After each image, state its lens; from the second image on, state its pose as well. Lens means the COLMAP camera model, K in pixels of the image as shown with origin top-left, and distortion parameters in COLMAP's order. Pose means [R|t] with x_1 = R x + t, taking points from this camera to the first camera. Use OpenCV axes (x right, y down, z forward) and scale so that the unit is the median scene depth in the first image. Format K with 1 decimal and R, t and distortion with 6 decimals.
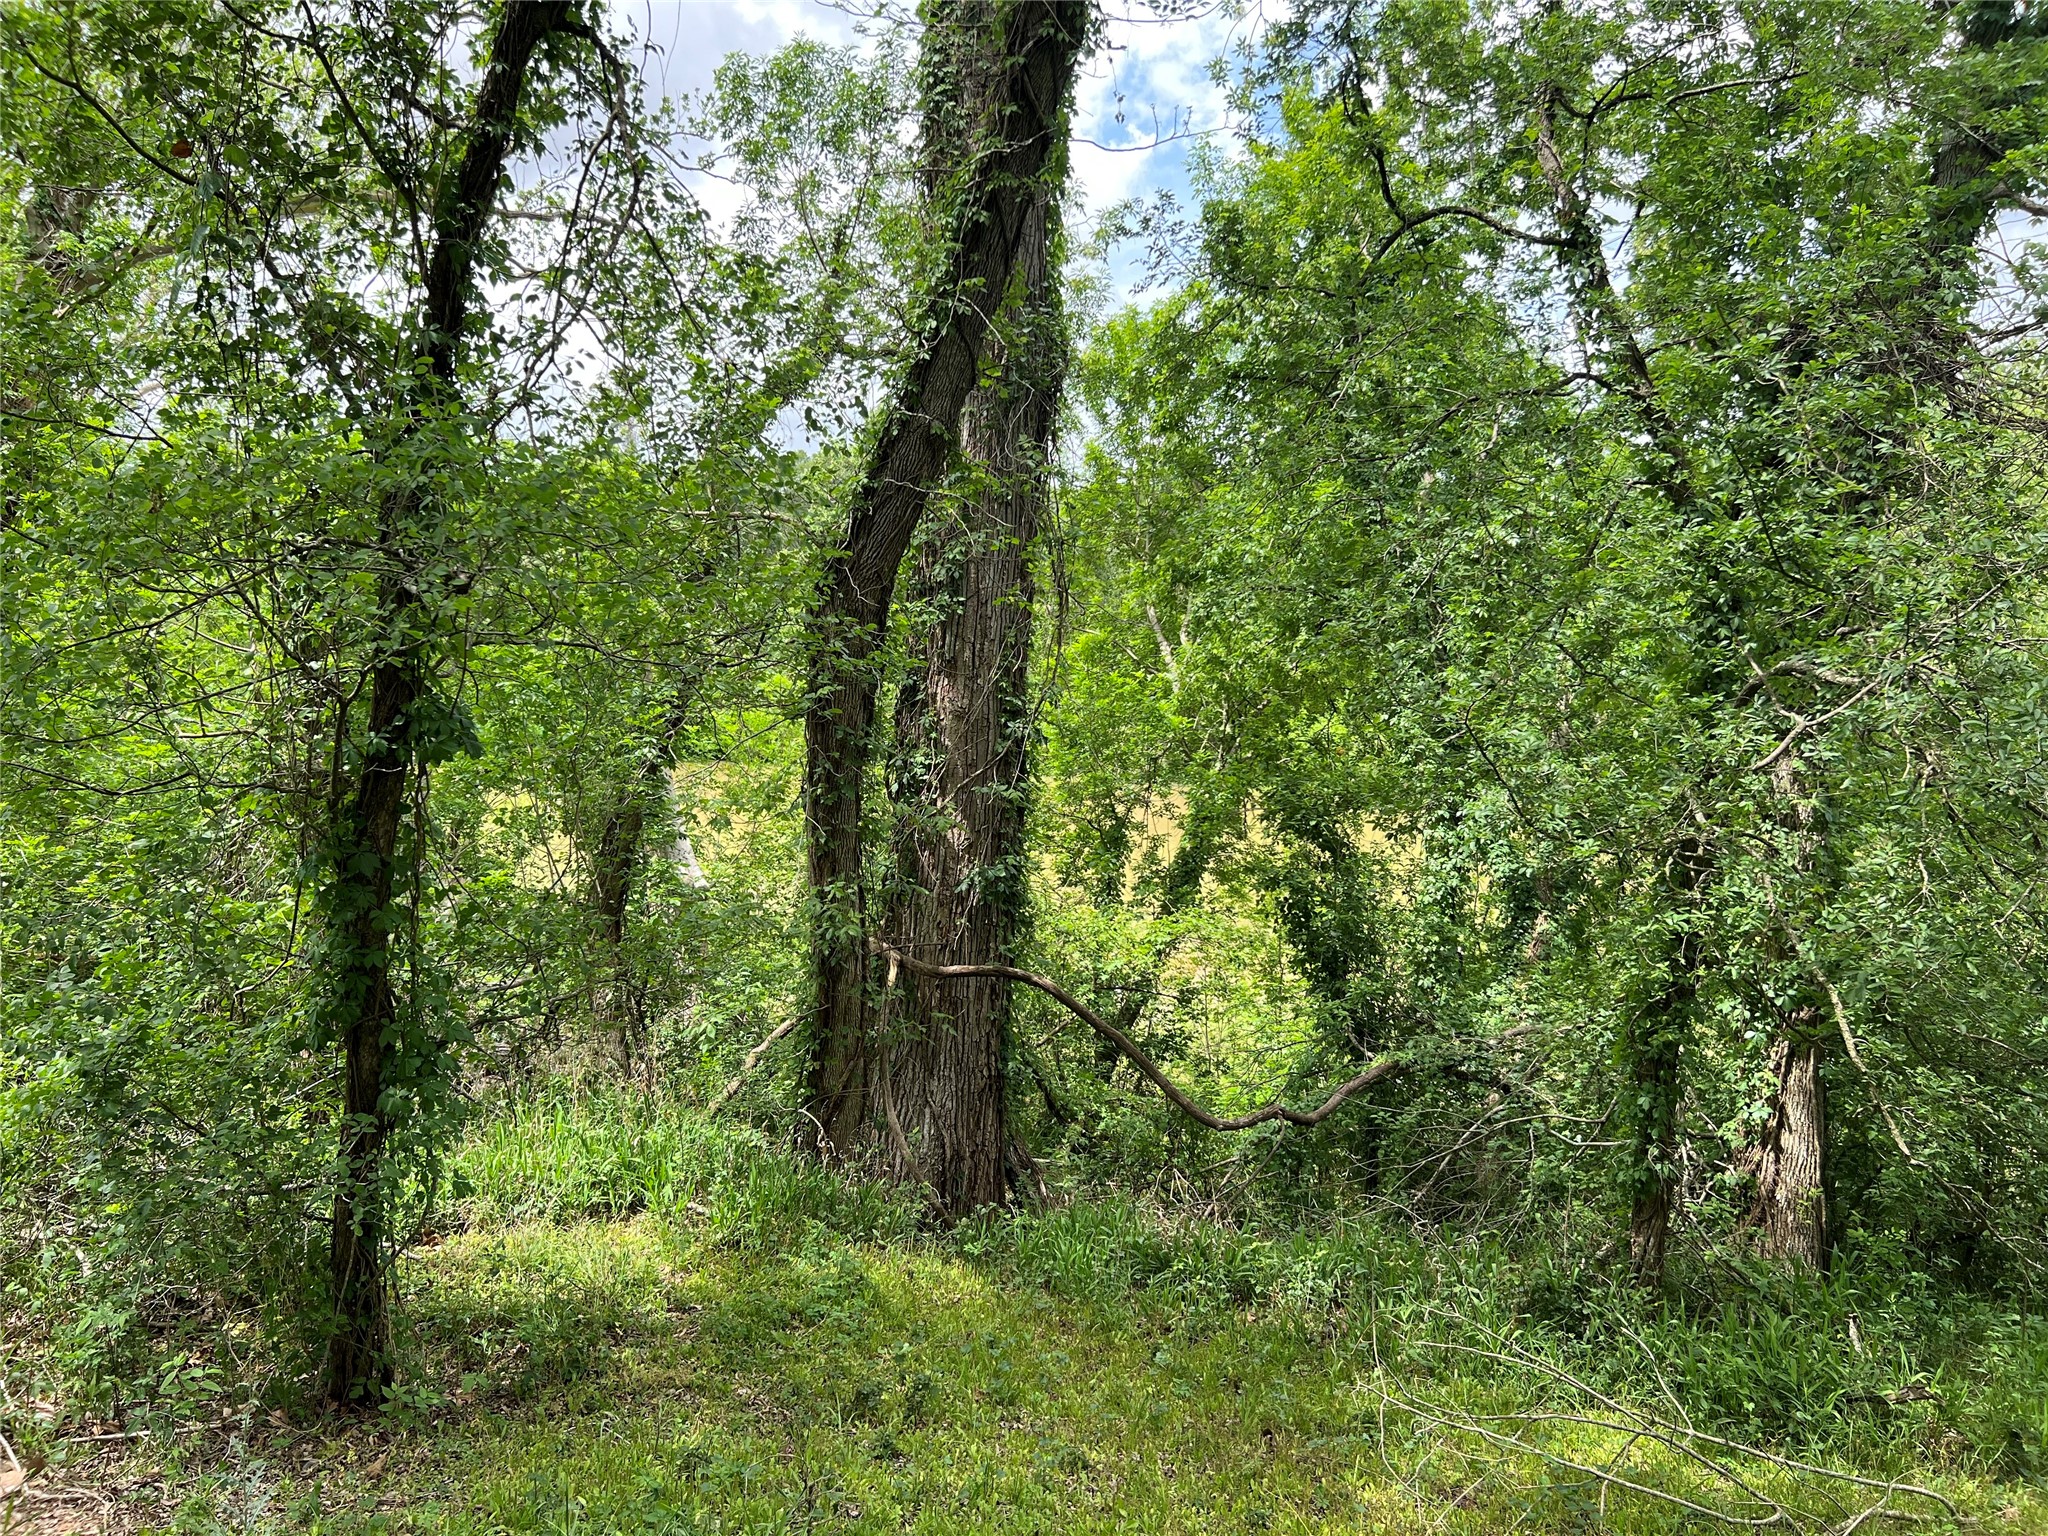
lens RADIAL K [[1558.6, 0, 1005.1], [0, 1558.6, 762.5], [0, 0, 1]] dist [0.058778, -0.058838]
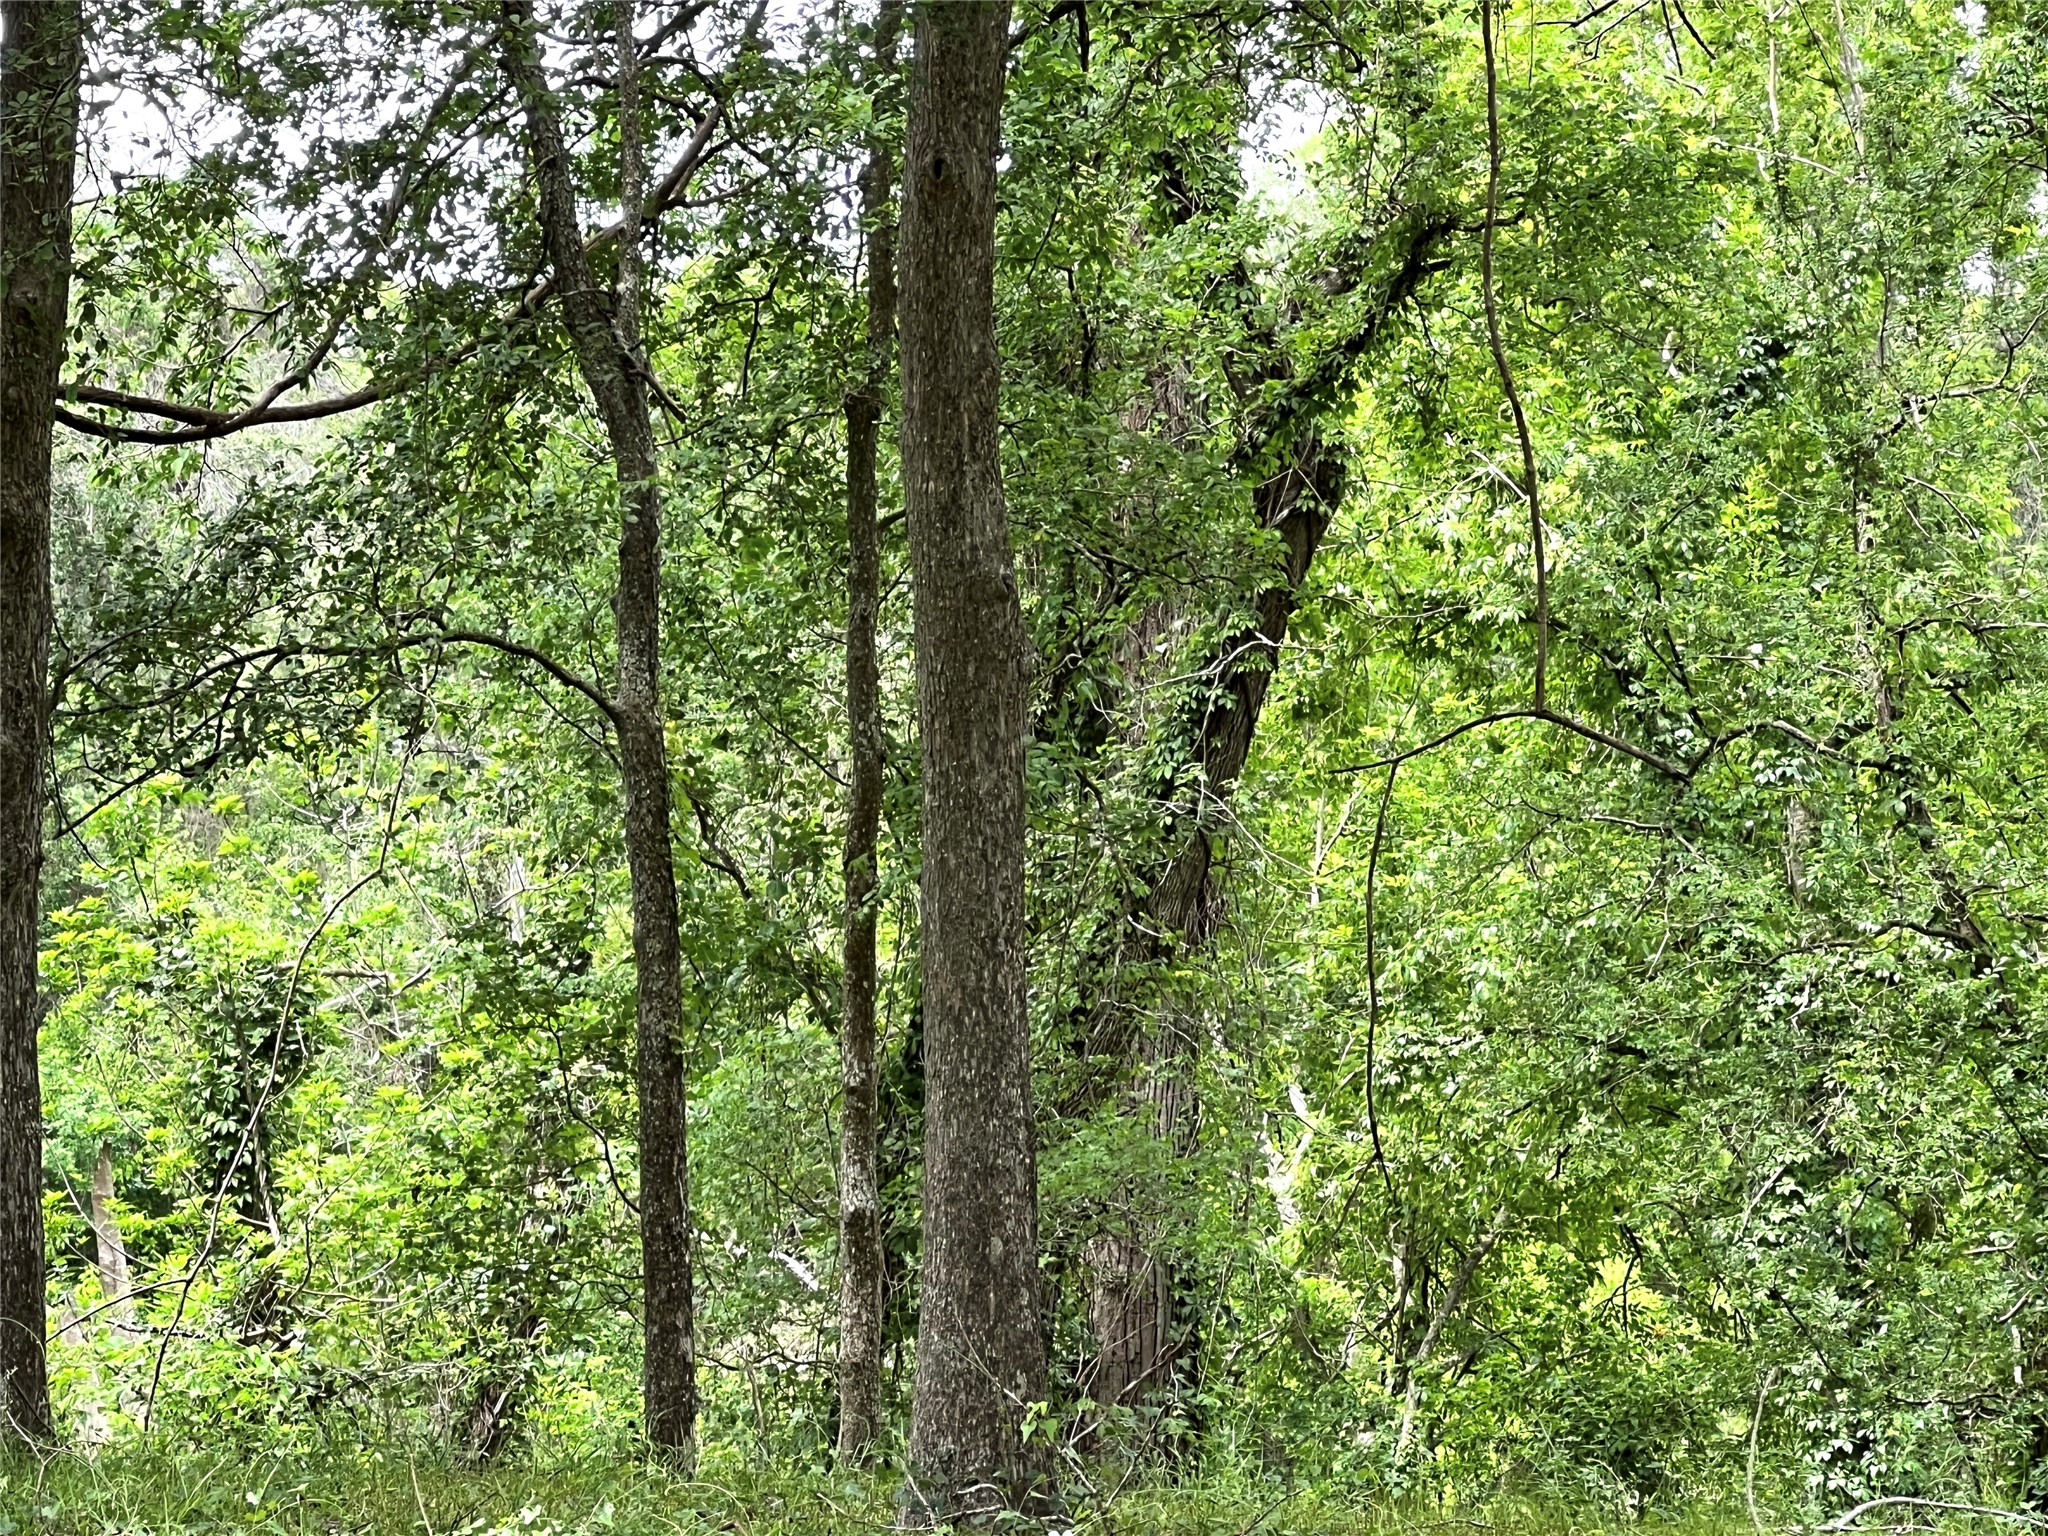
lens RADIAL K [[7811.4, 0, 1024.1], [0, 7811.4, 767.6], [0, 0, 1]] dist [-0.223717, 0.000000]
pose [[0.991051, -0.009501, 0.133142, -0.408799], [0.021320, 0.995925, -0.087634, 0.032239], [-0.131767, 0.089688, 0.987215, -1.874040]]
